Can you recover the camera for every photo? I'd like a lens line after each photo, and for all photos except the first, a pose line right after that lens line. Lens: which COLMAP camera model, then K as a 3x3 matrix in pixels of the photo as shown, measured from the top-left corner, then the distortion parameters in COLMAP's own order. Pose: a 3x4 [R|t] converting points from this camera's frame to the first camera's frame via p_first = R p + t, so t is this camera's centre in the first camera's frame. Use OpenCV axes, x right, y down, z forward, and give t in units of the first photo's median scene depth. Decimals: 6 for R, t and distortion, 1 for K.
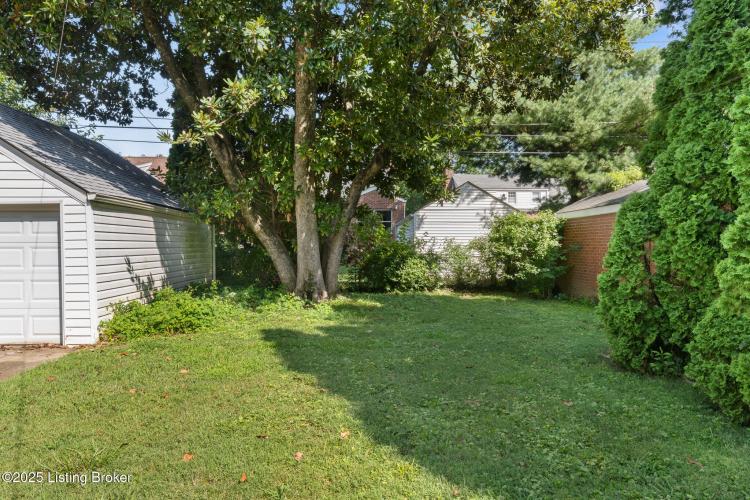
lens RADIAL K [[496.5, 0, 375.7], [0, 496.5, 246.5], [0, 0, 1]] dist [-0.027618, 0.006213]
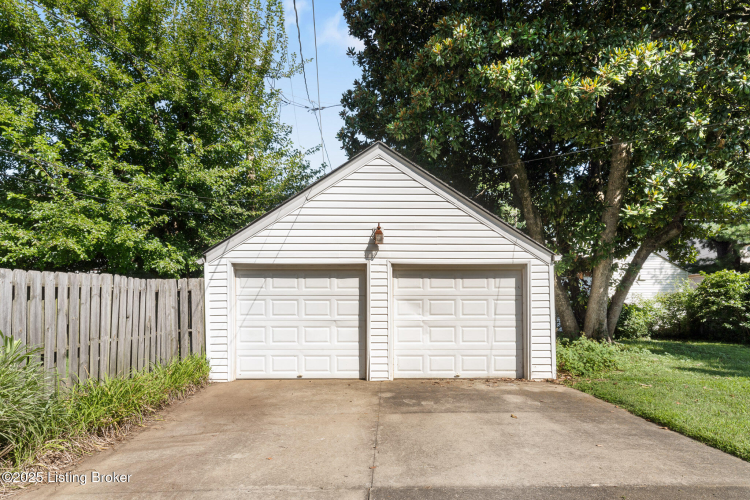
lens RADIAL K [[413.4, 0, 374.9], [0, 413.4, 301.3], [0, 0, 1]] dist [0.003312, 0.000815]
pose [[0.996763, 0.006322, -0.080146, -0.914536], [-0.006043, 0.999975, 0.003721, 0.004247], [0.080167, -0.003224, 0.996776, -0.053220]]
